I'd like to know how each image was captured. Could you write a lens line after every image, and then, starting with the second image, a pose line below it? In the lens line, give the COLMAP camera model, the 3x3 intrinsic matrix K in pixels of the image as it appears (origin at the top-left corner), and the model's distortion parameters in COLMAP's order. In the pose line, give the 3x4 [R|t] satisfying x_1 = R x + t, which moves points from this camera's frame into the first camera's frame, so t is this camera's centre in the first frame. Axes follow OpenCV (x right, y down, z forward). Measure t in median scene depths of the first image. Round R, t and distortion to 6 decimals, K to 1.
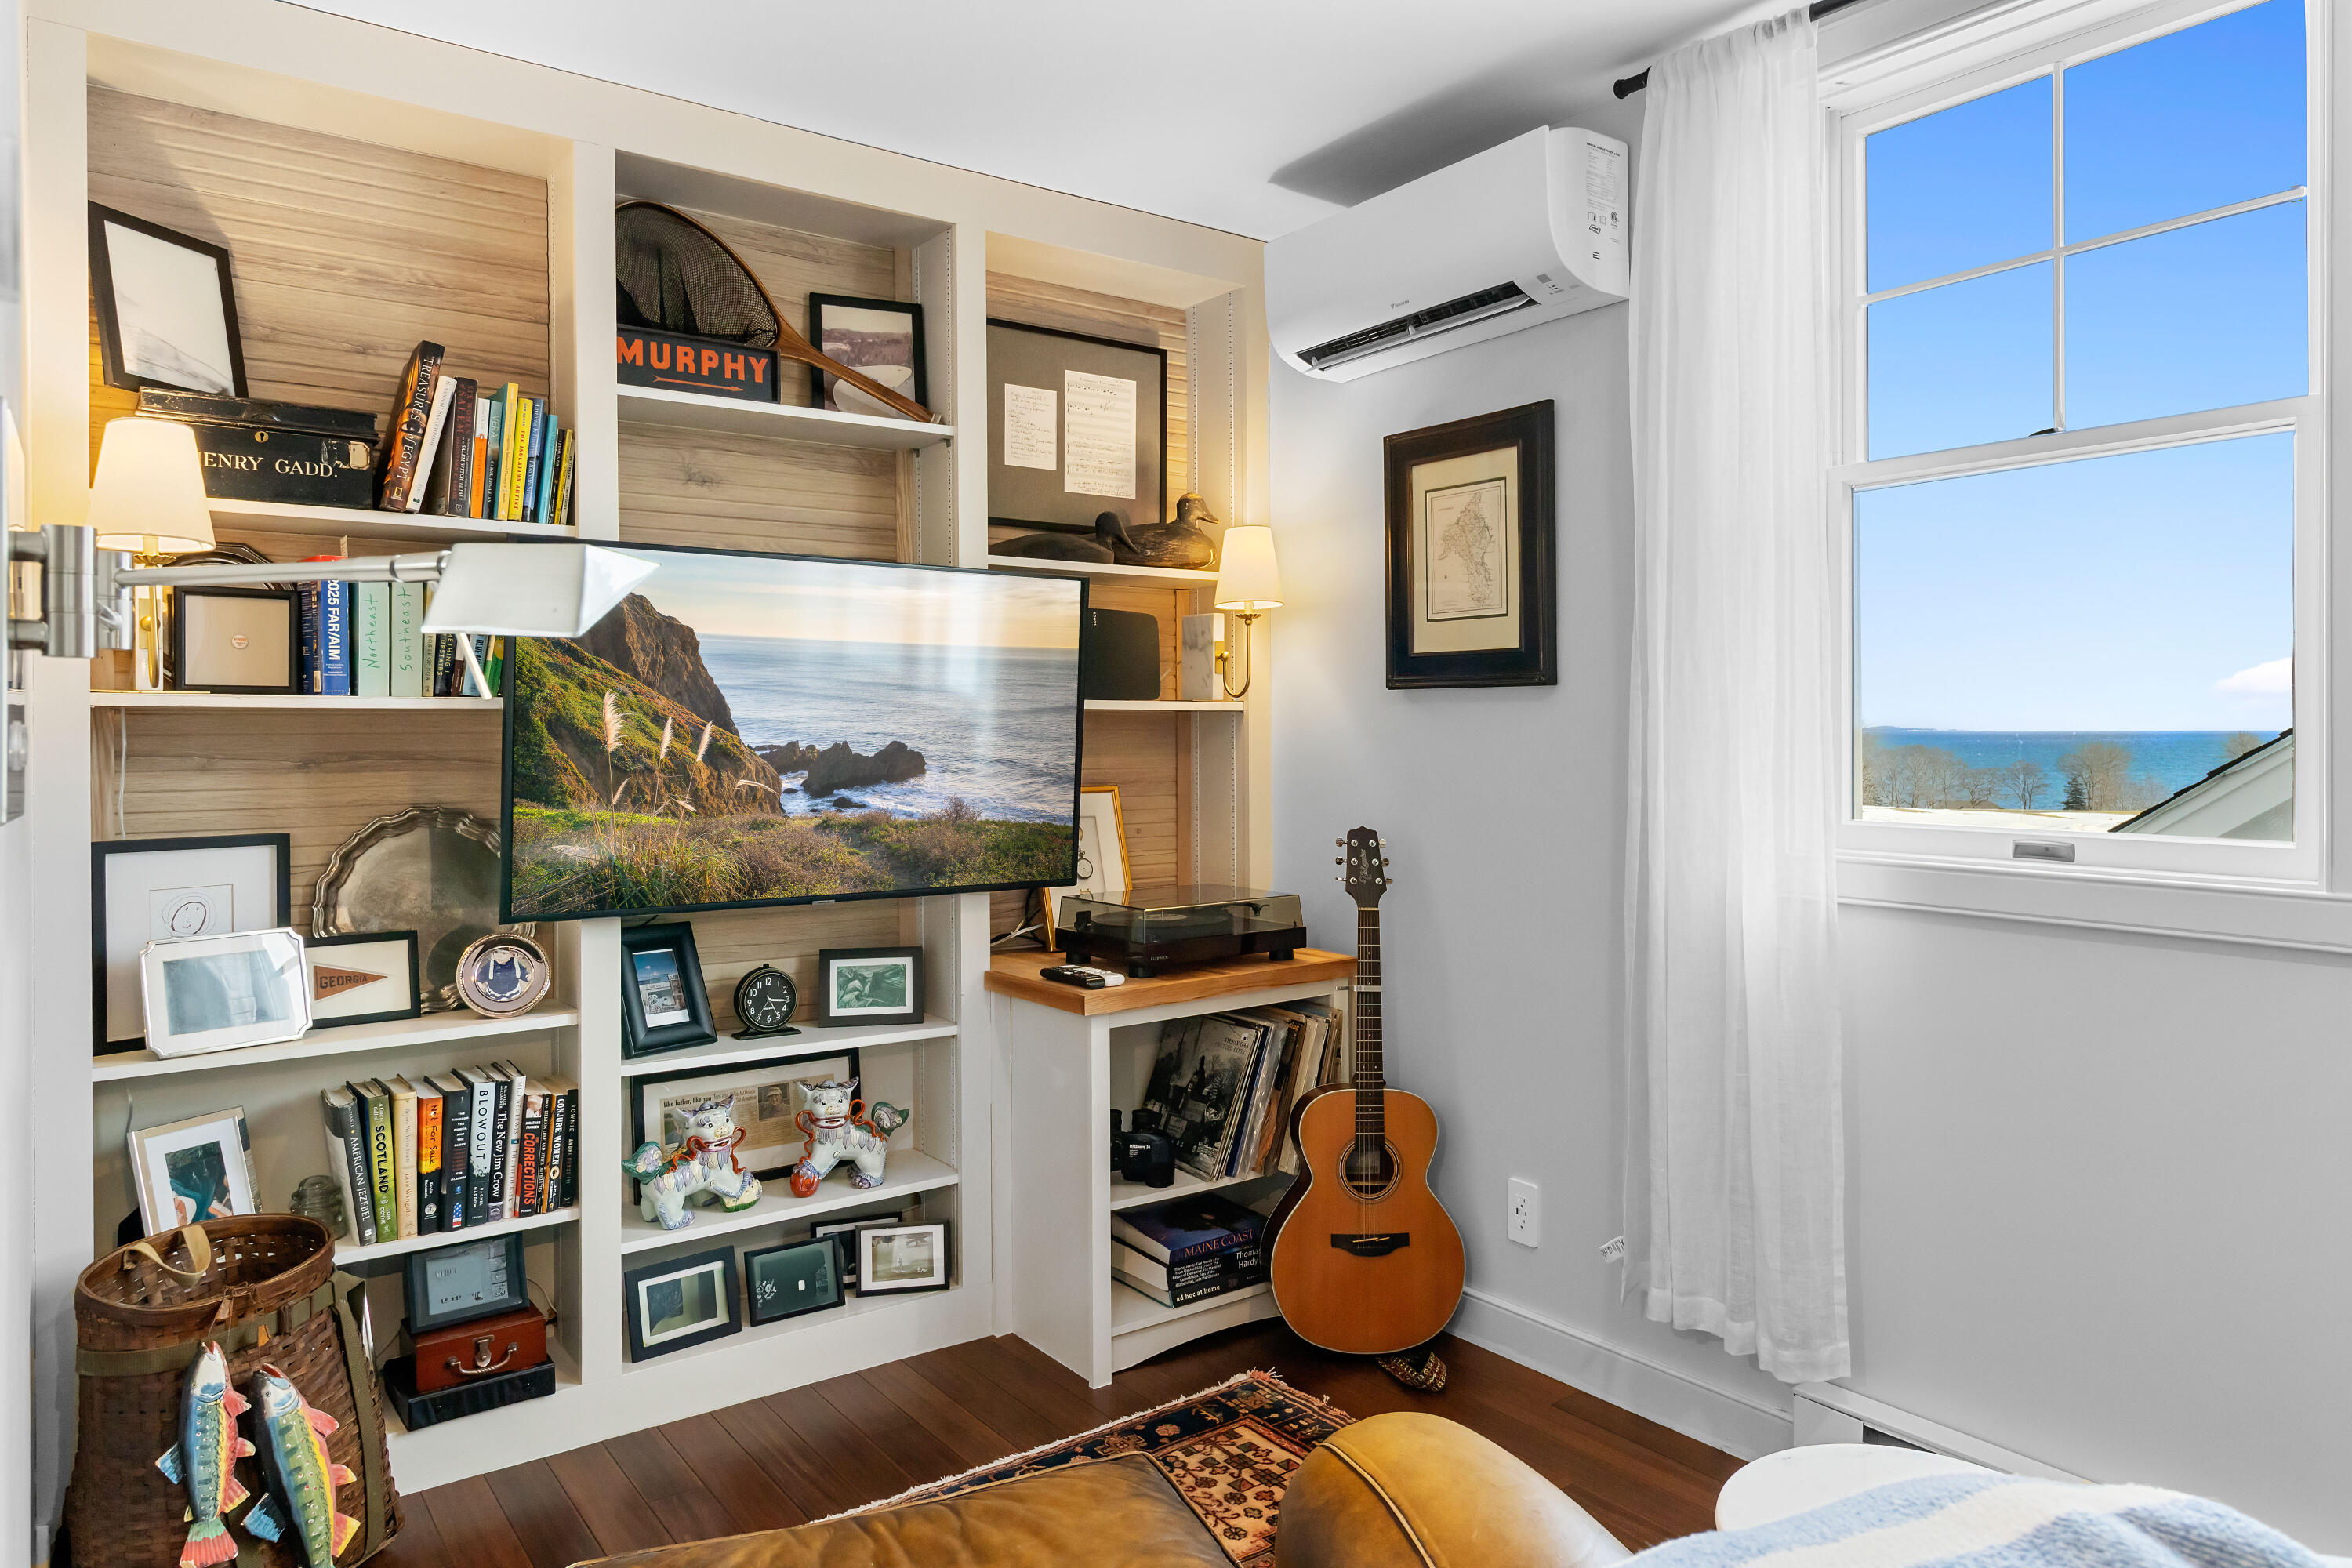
lens RADIAL K [[1552.2, 0, 1200.4], [0, 1552.2, 719.8], [0, 0, 1]] dist [0.002397, 0.001815]
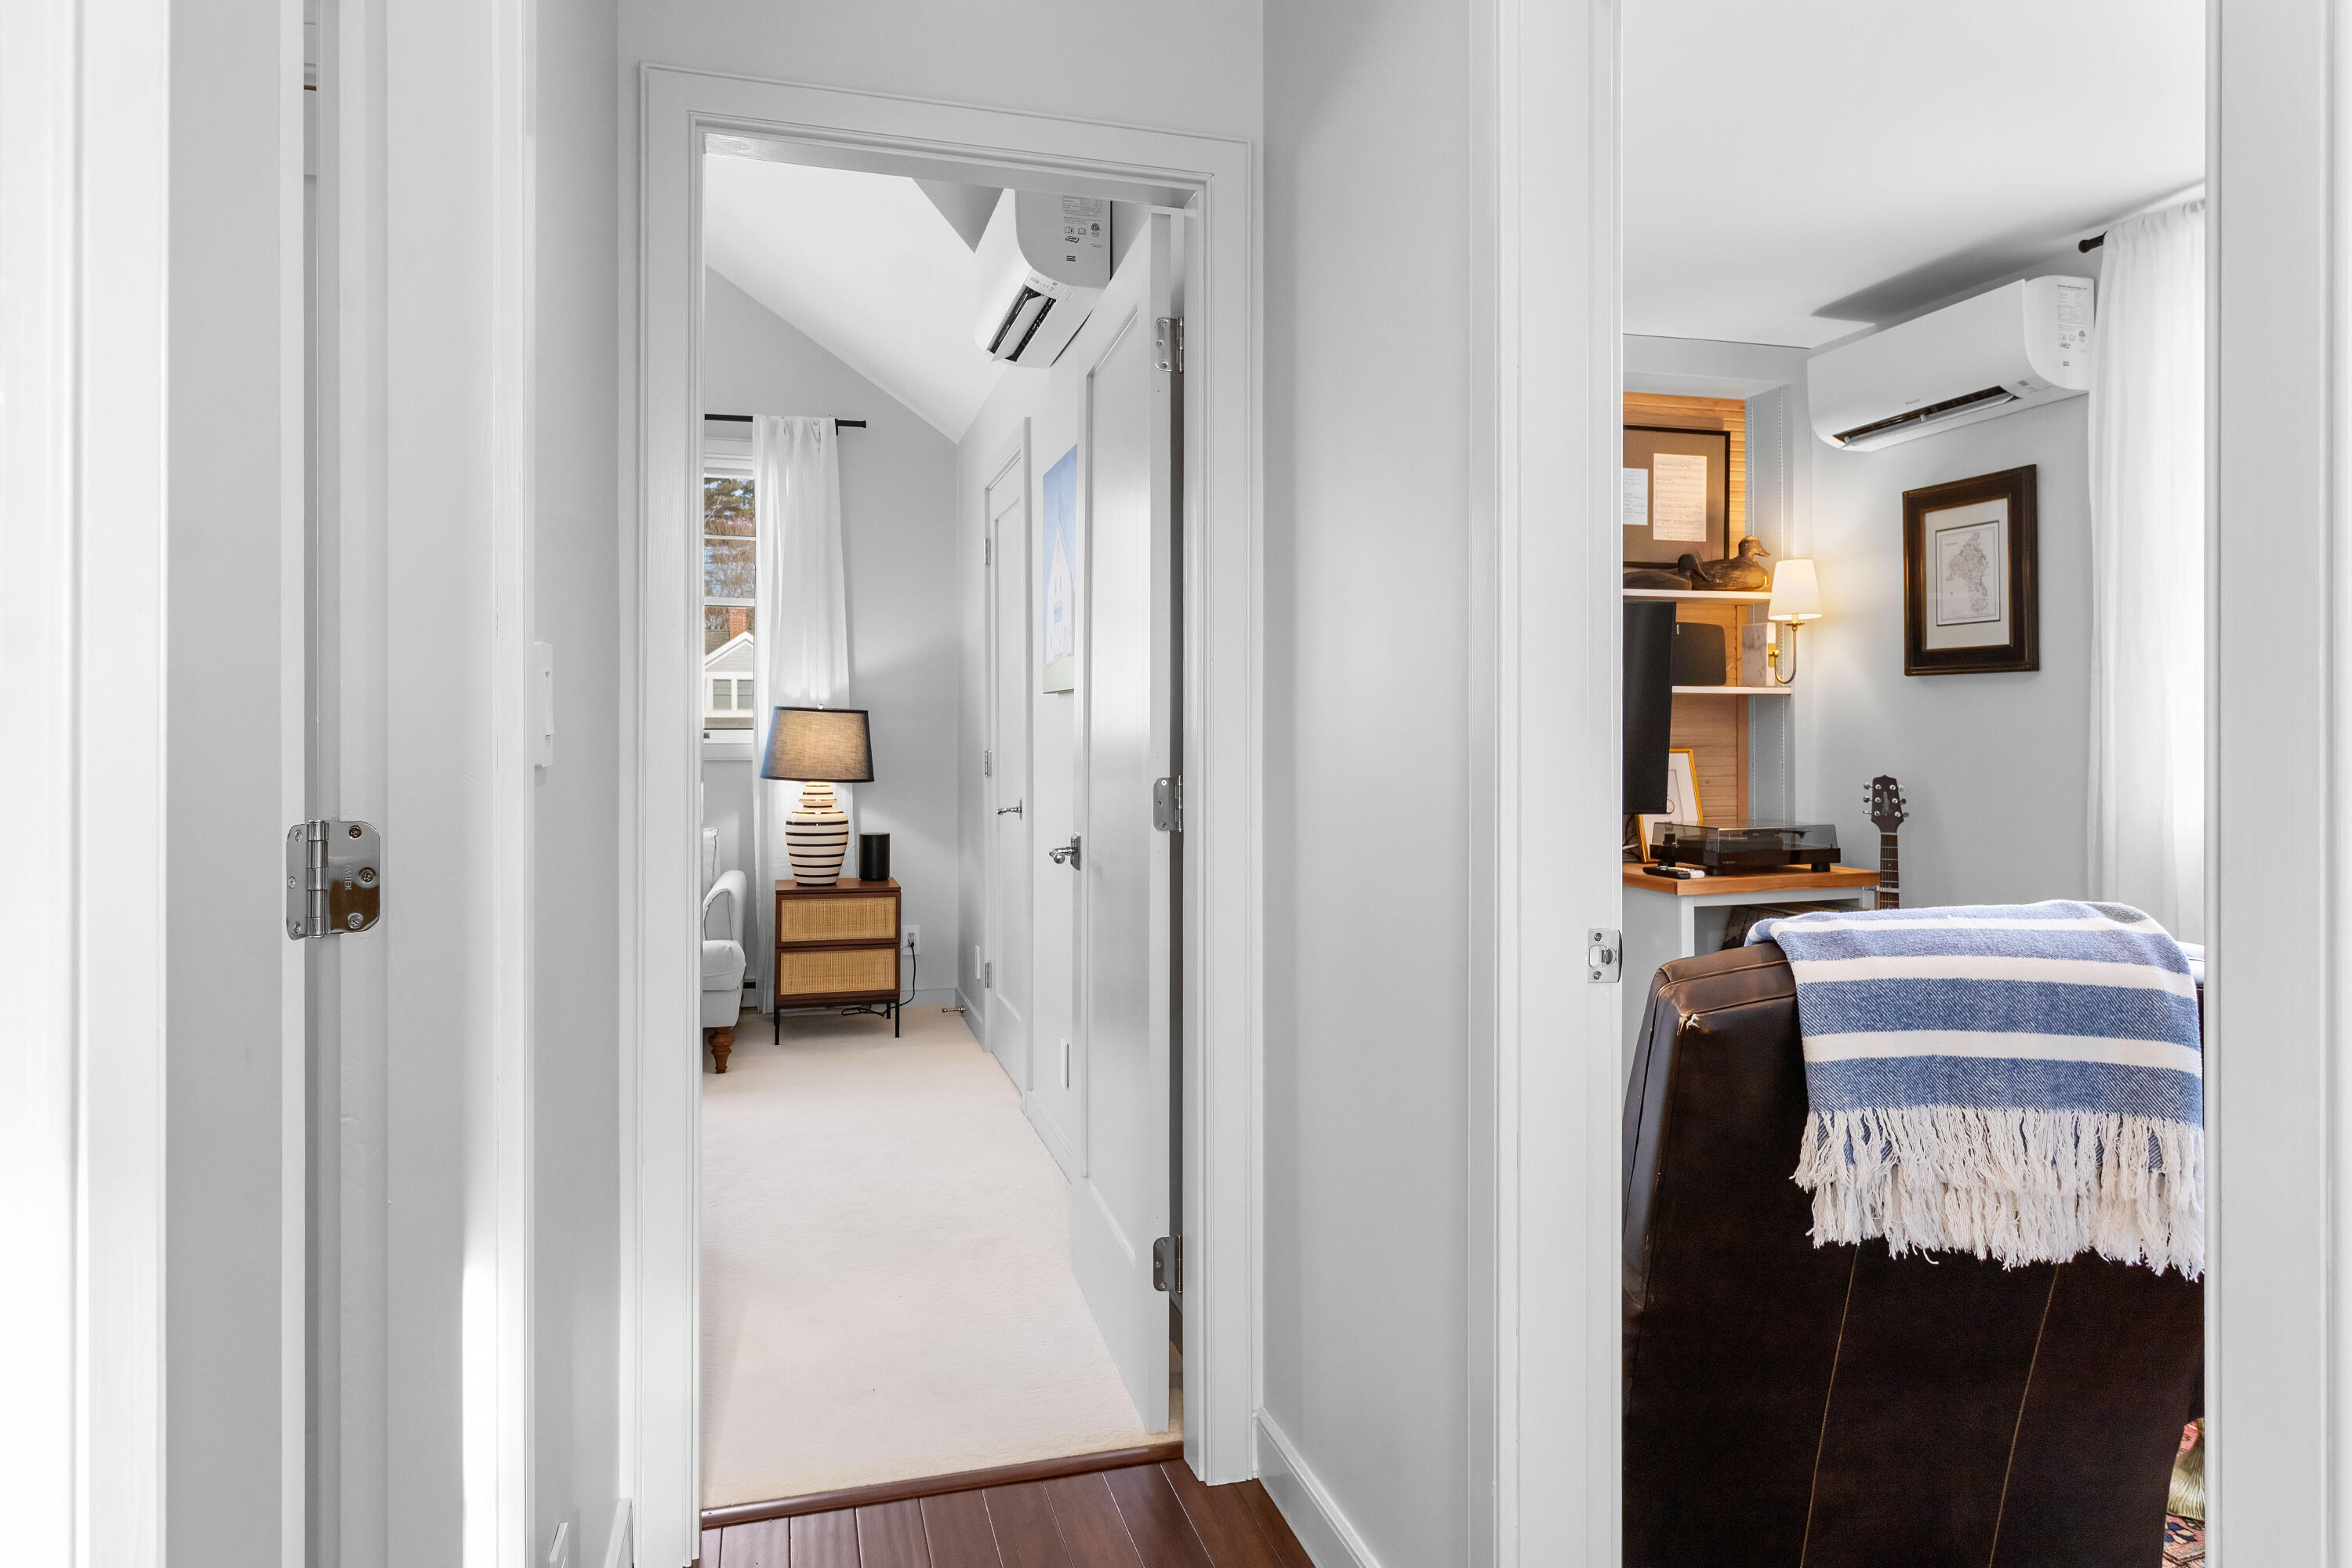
lens RADIAL K [[1433.2, 0, 1178.9], [0, 1433.2, 724.9], [0, 0, 1]] dist [-0.001672, -0.002970]
pose [[0.932214, 0.000160, -0.361907, -0.019787], [0.002238, 0.999978, 0.006206, 0.014158], [0.361900, -0.006595, 0.932194, -0.410611]]
